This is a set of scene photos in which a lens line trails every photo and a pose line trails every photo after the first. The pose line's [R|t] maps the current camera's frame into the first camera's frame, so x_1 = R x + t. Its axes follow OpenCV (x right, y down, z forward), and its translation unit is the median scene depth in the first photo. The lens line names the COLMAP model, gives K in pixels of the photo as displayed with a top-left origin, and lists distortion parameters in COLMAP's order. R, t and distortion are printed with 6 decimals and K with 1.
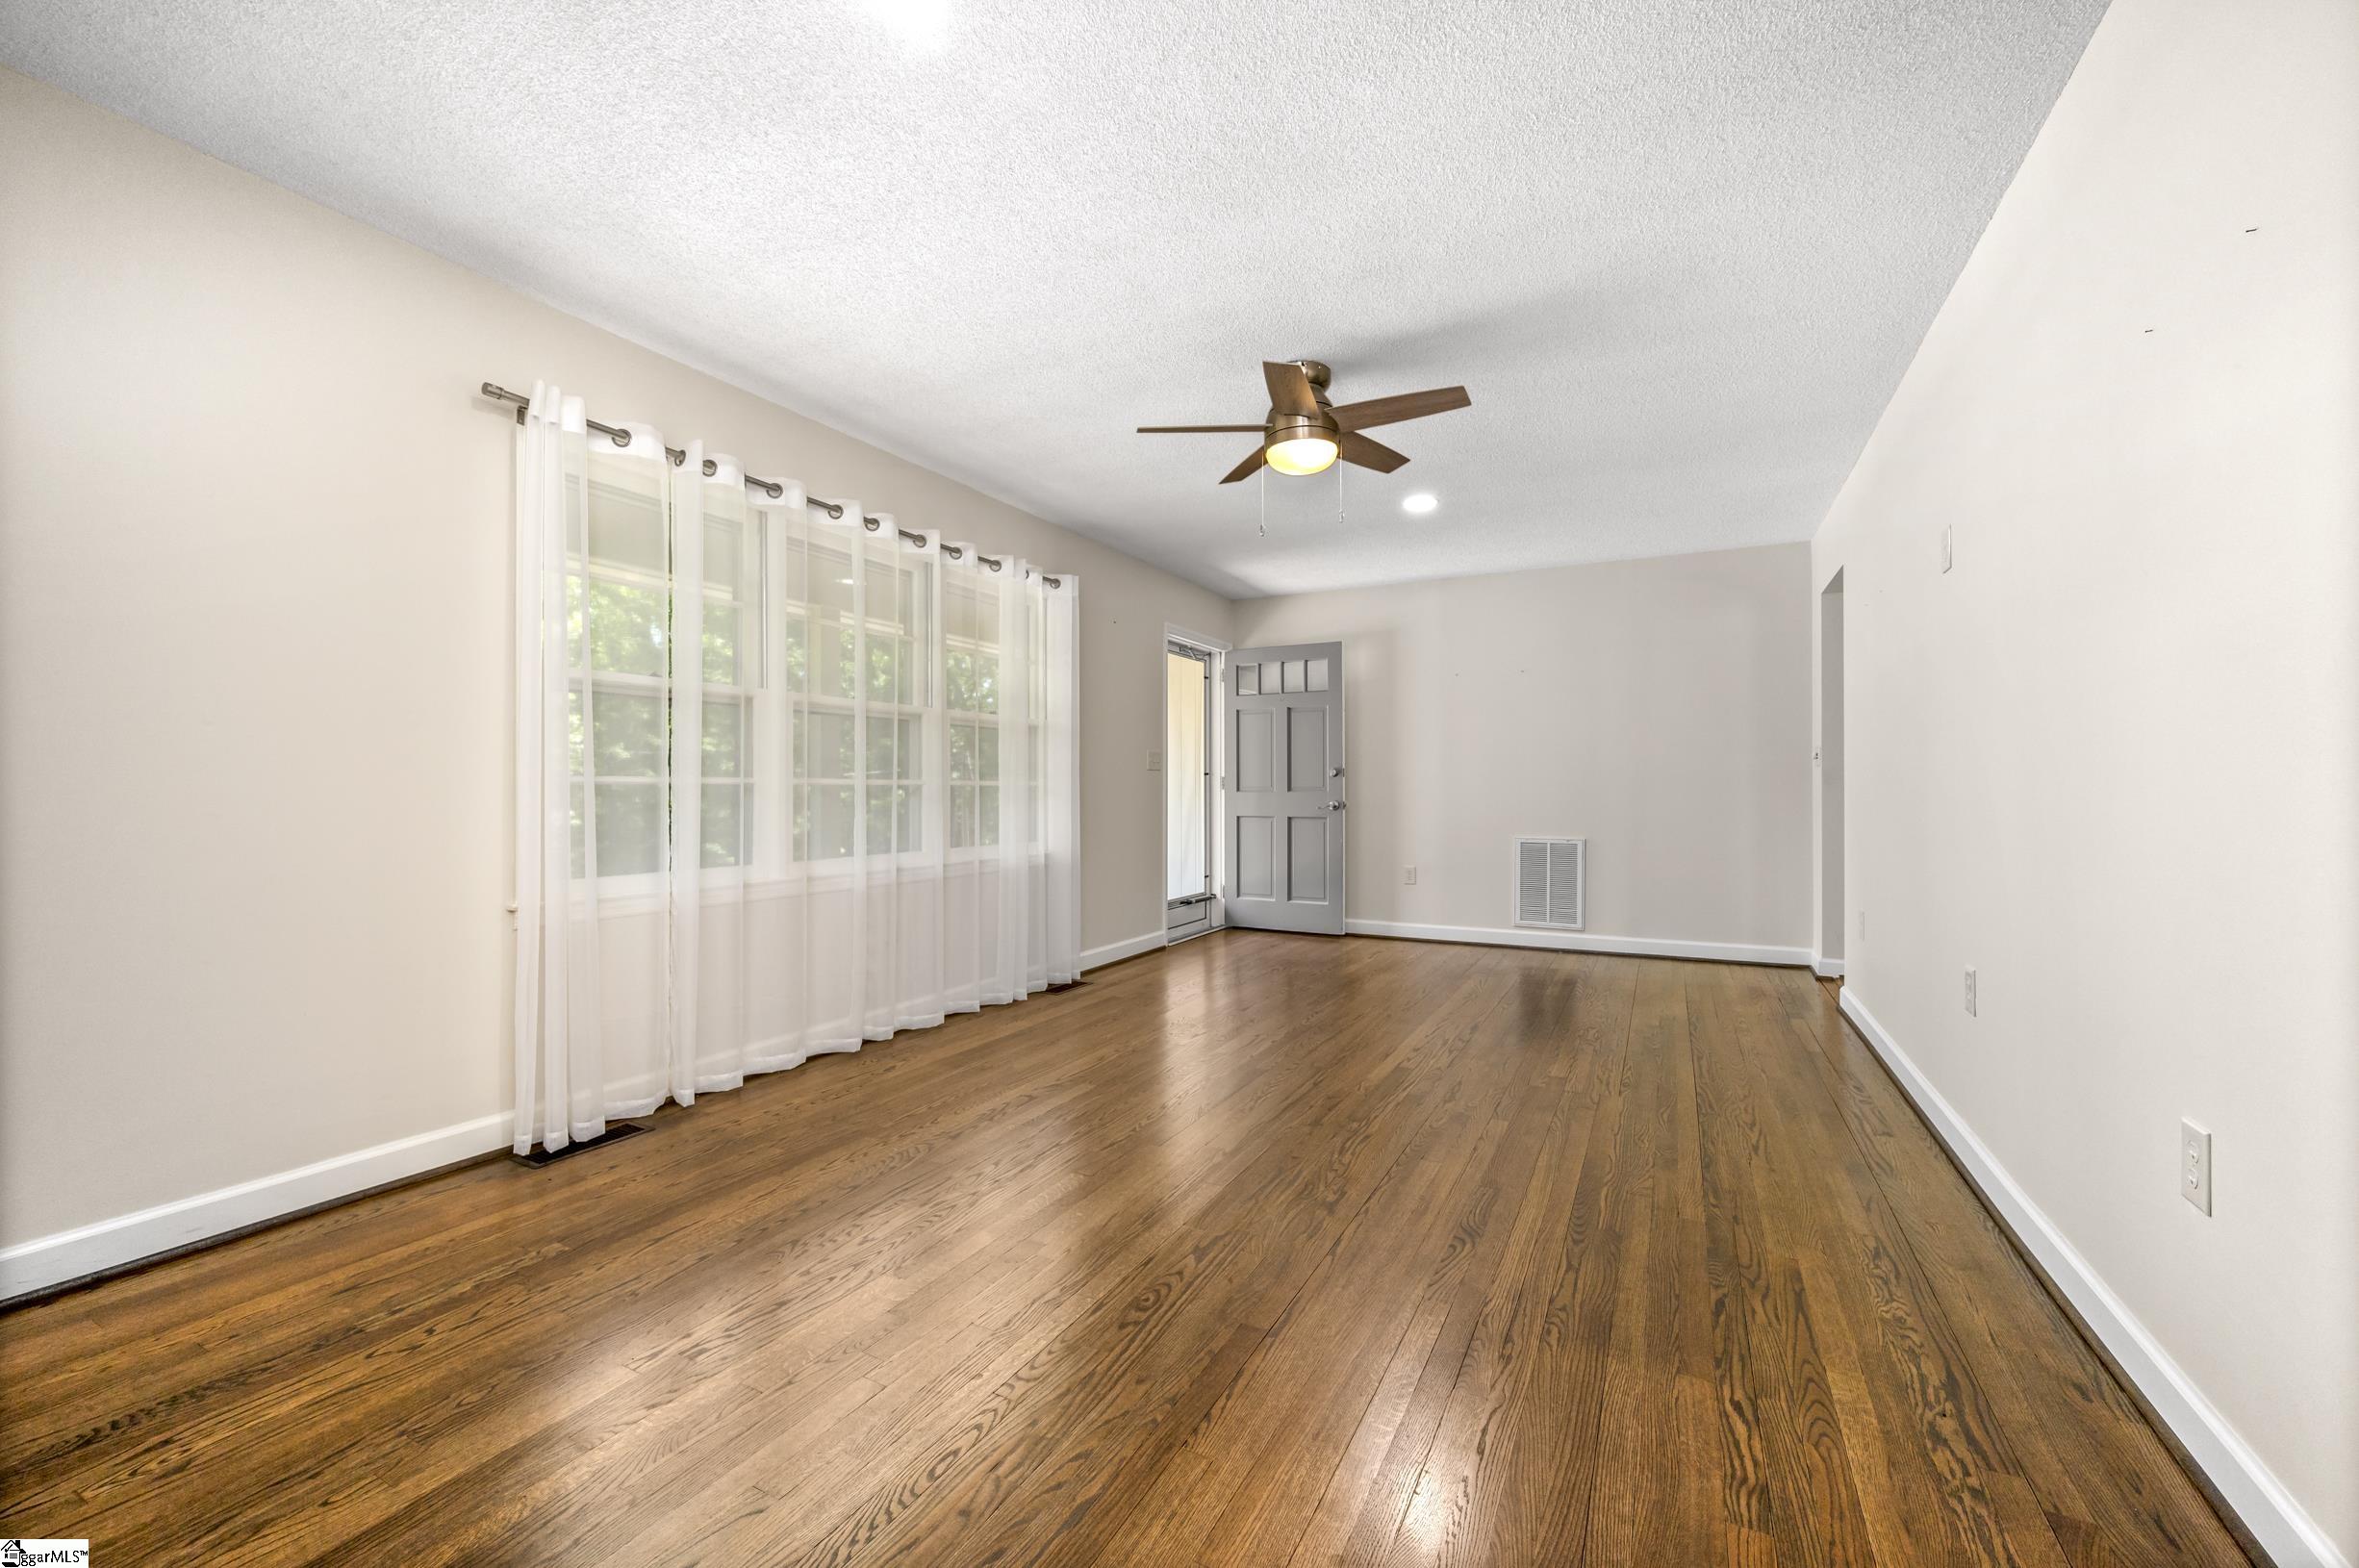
lens RADIAL K [[948.4, 0, 1179.5], [0, 948.4, 784.0], [0, 0, 1]] dist [0.000650, -0.000035]
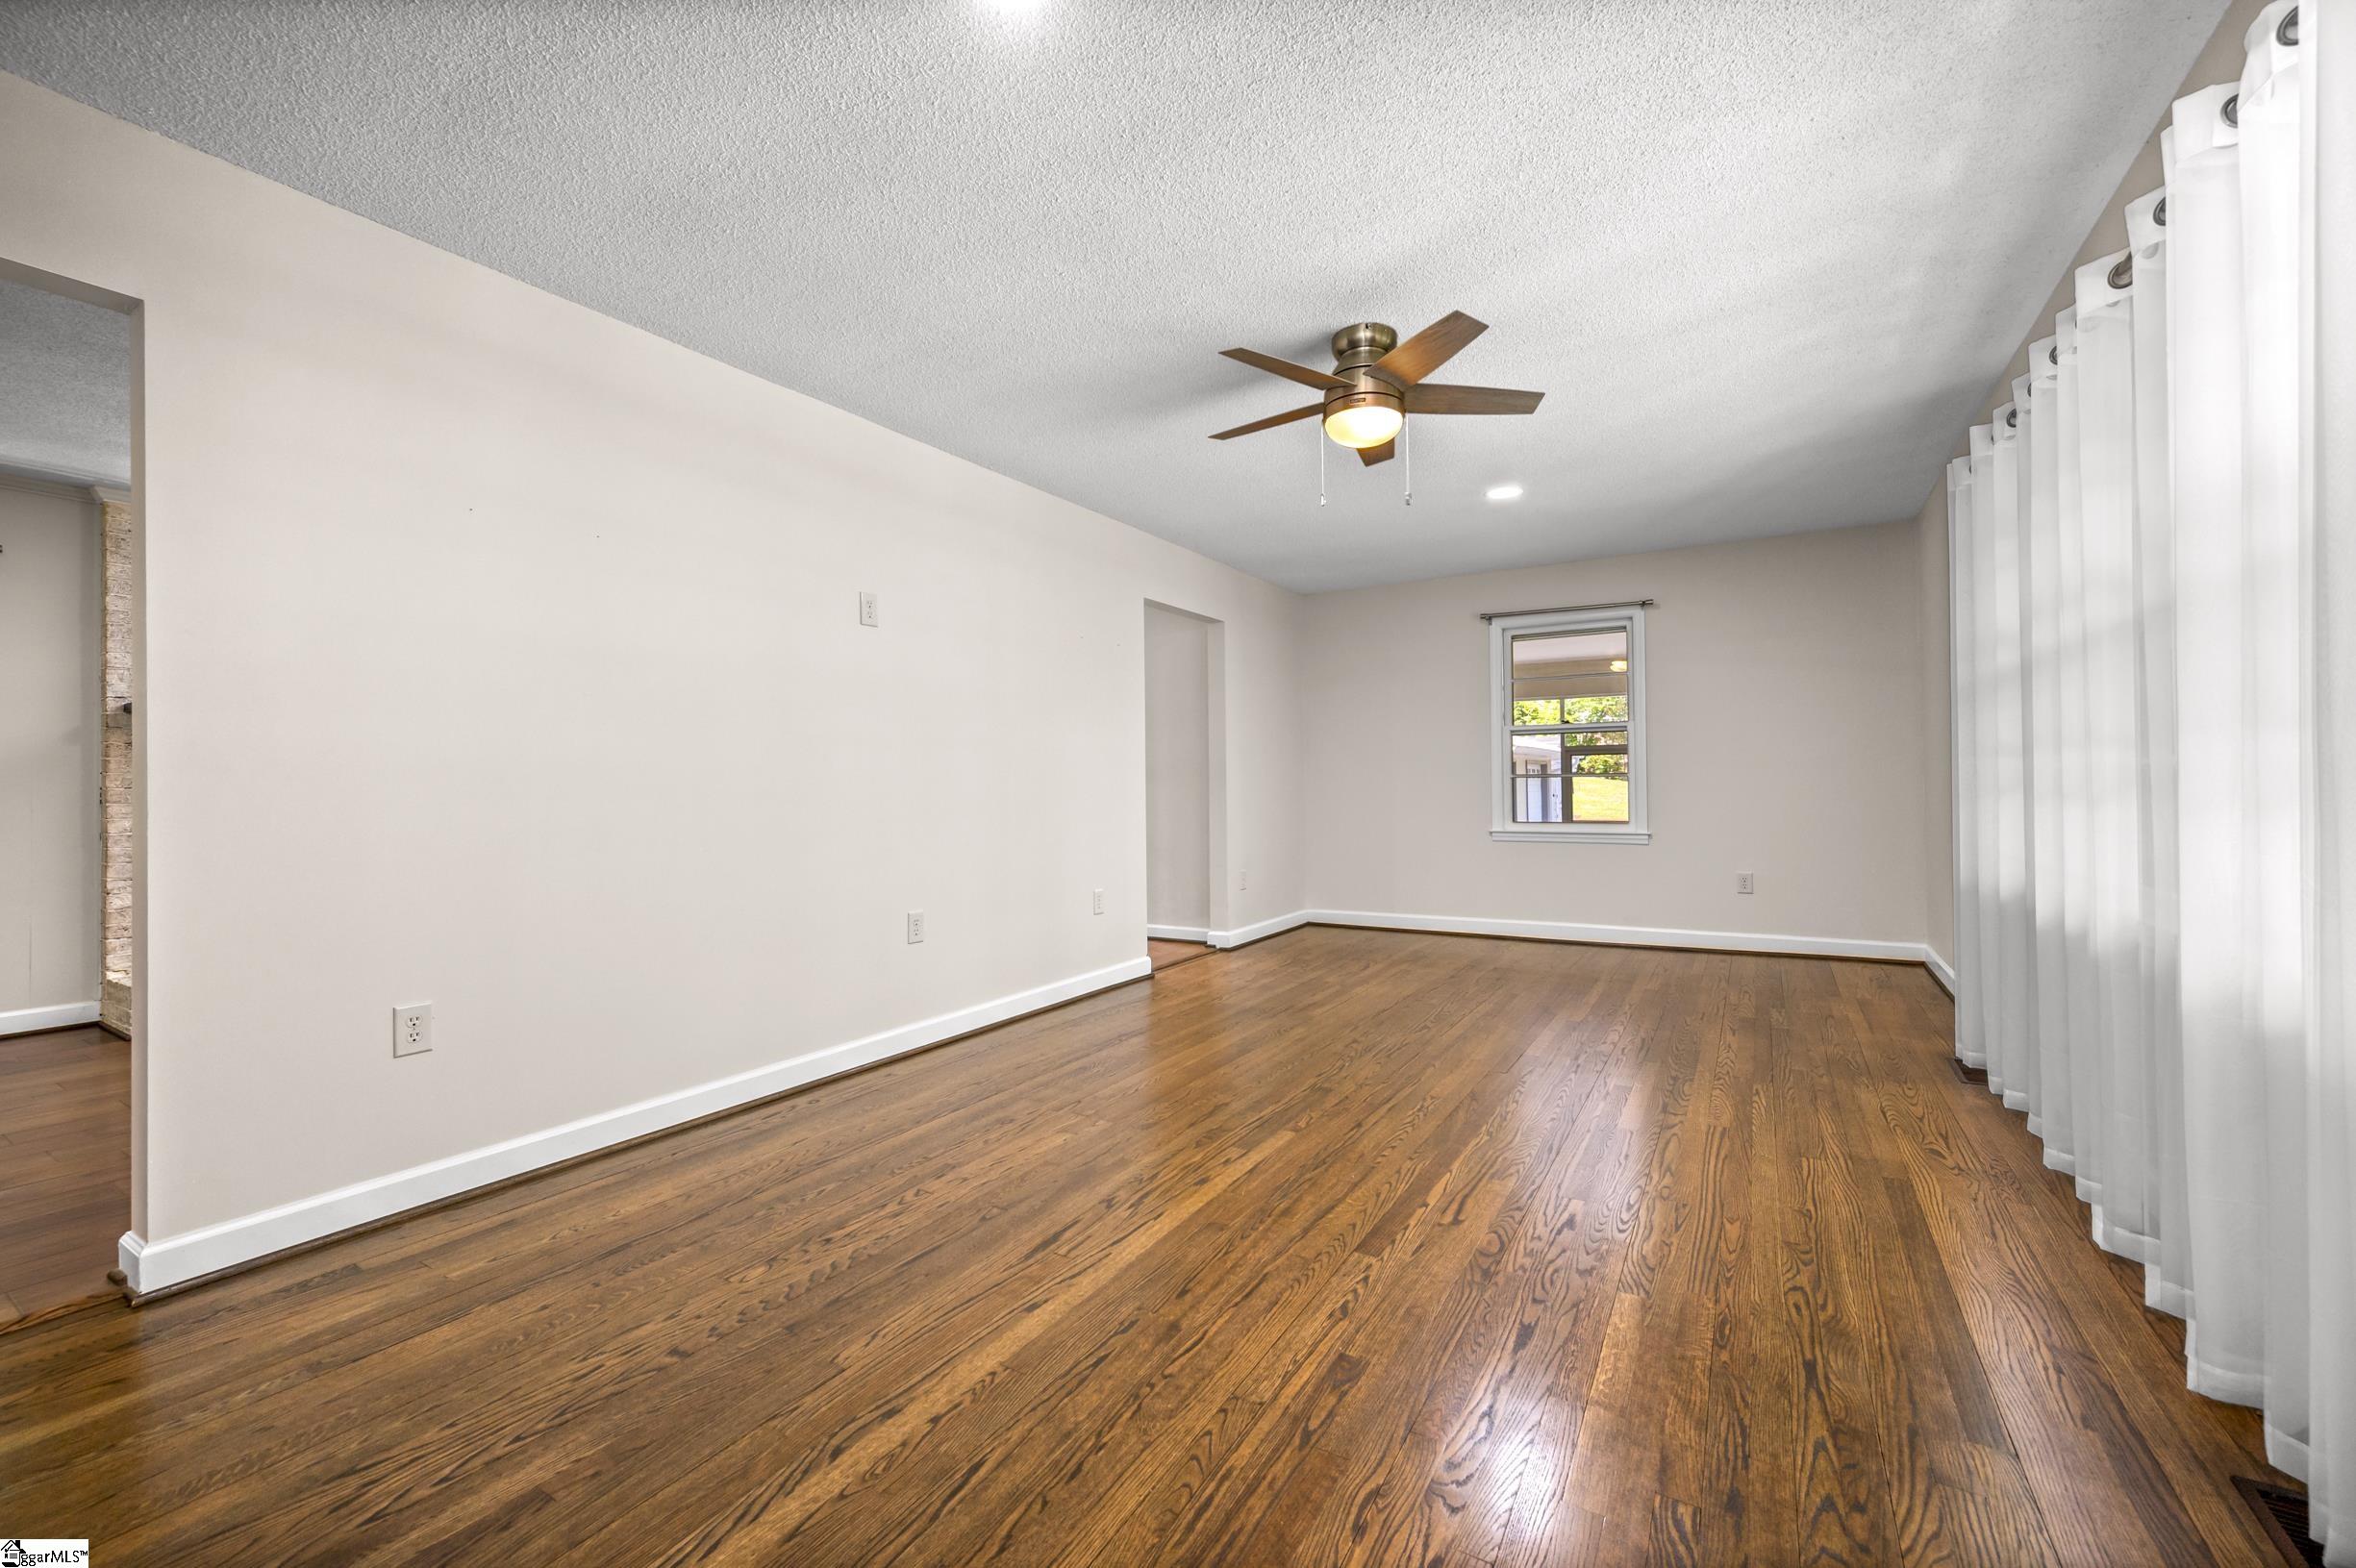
lens RADIAL K [[947.1, 0, 1178.0], [0, 947.1, 784.0], [0, 0, 1]] dist [0.000650, -0.000035]
pose [[-0.997658, 0.012191, 0.067301, 0.258090], [0.012112, 0.999925, -0.001574, 0.003255], [-0.067315, -0.000755, -0.997731, 1.961365]]
